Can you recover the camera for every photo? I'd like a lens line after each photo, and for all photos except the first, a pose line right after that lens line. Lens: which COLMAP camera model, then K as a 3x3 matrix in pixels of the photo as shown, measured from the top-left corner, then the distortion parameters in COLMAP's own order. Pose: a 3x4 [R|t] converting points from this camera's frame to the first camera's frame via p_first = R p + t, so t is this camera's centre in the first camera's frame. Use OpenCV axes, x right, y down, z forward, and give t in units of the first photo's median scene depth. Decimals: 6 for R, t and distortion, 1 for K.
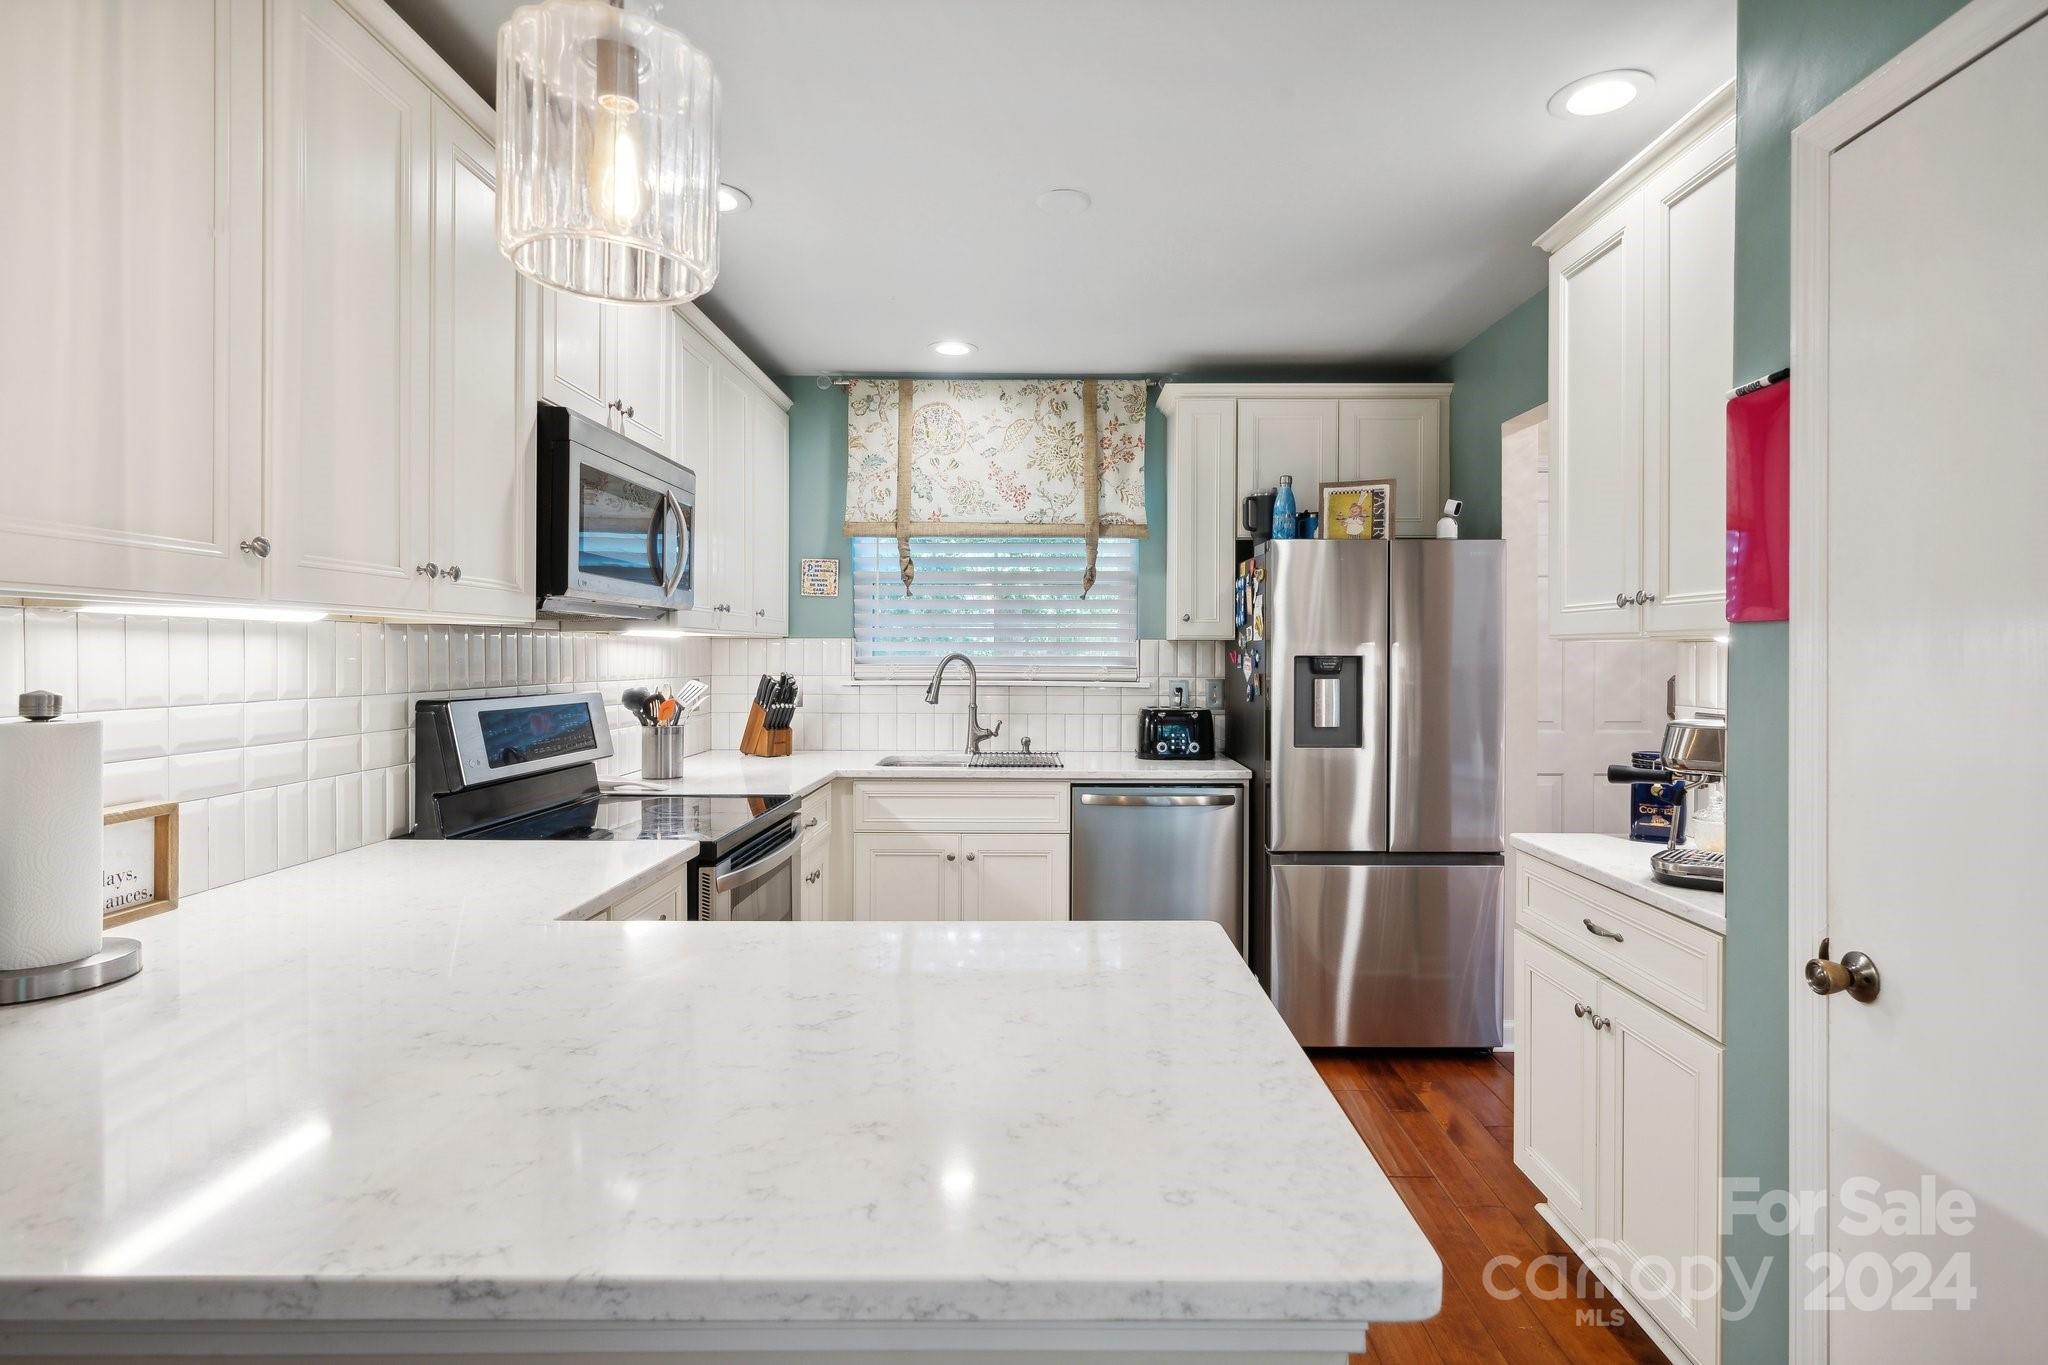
lens RADIAL K [[1014.8, 0, 1030.8], [0, 1014.8, 657.8], [0, 0, 1]] dist [0.001357, -0.000047]
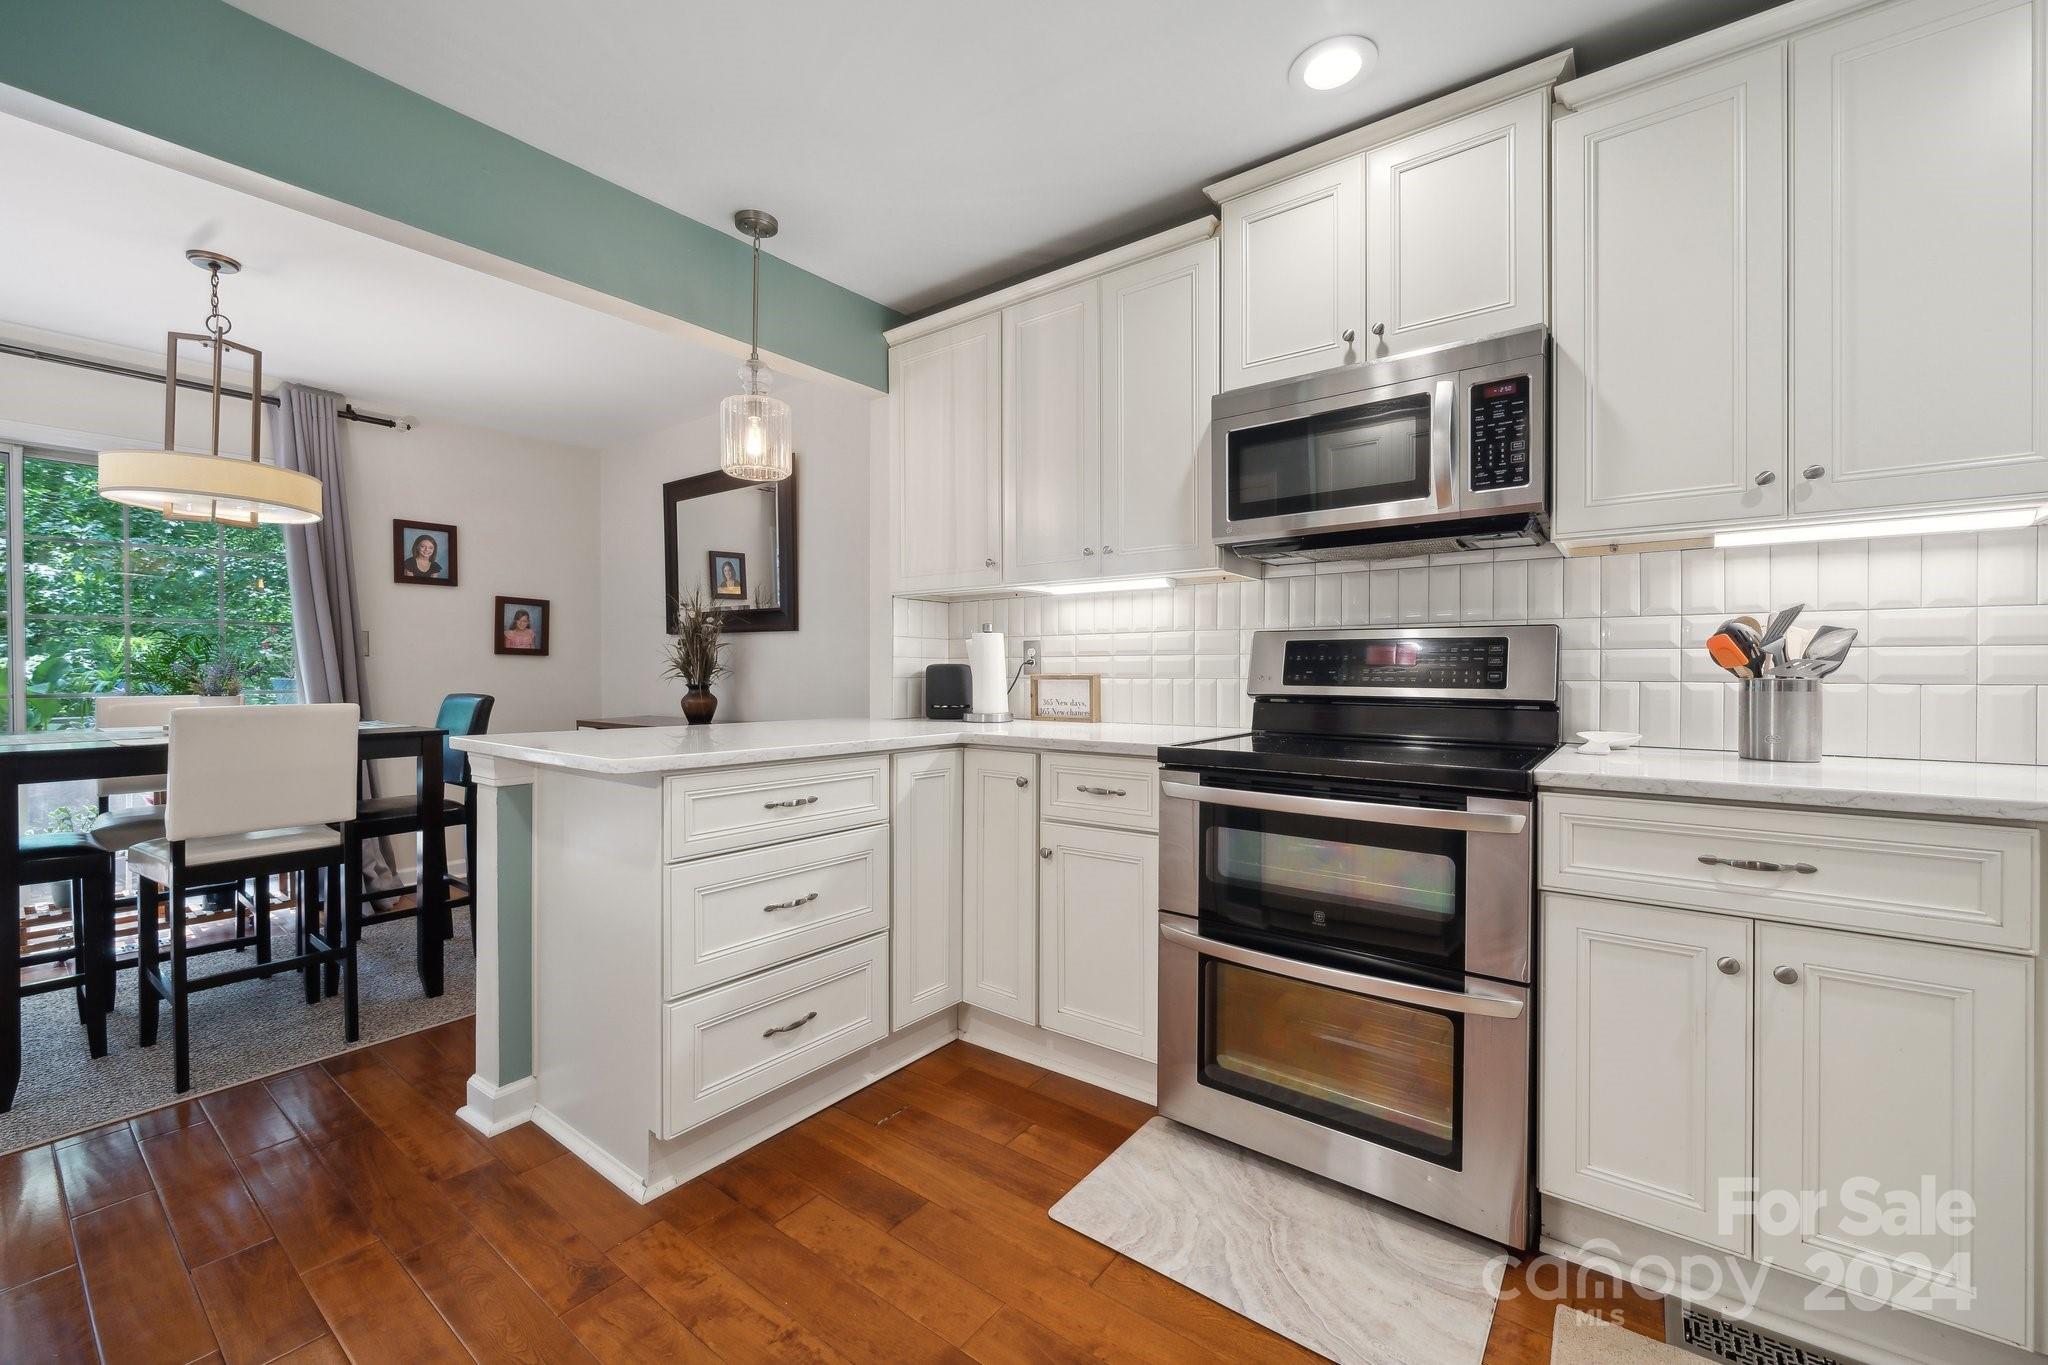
lens RADIAL K [[834.5, 0, 1053.4], [0, 834.5, 673.0], [0, 0, 1]] dist [-0.000255, -0.000073]
pose [[-0.582780, -0.002755, -0.812625, 0.262907], [-0.003337, 0.999994, -0.000996, 0.052805], [0.812623, 0.002131, -0.582786, 0.753486]]
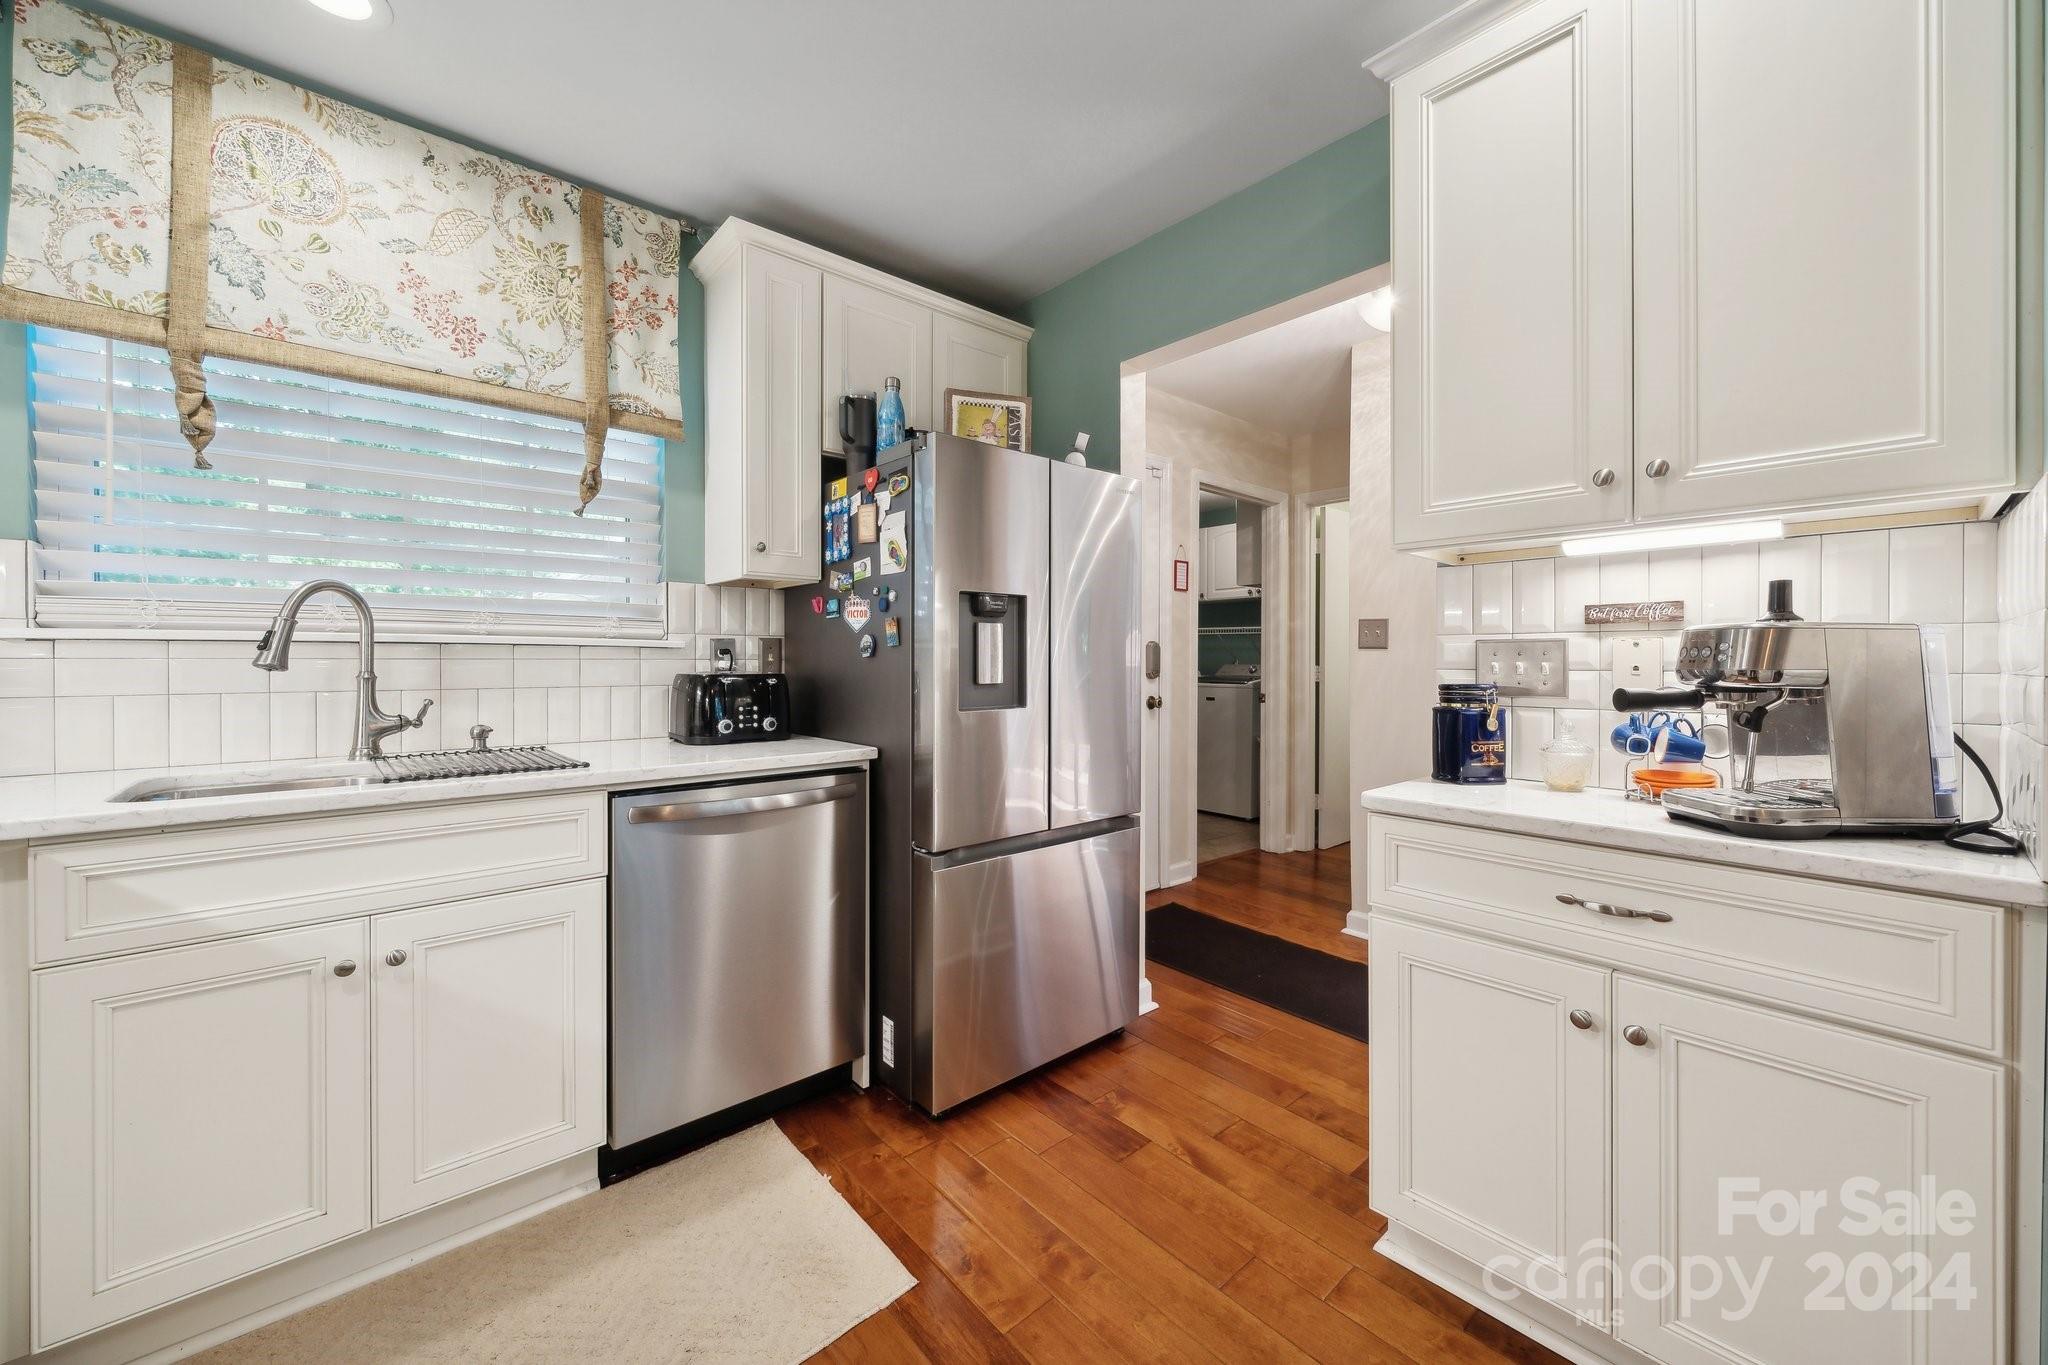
lens RADIAL K [[779.2, 0, 1034.5], [0, 779.2, 660.5], [0, 0, 1]] dist [-0.001265, 0.000072]
pose [[0.742541, -0.002939, 0.669794, -0.071301], [0.004865, 0.999988, -0.001005, 0.040825], [-0.669783, 0.004005, 0.742546, 0.422449]]
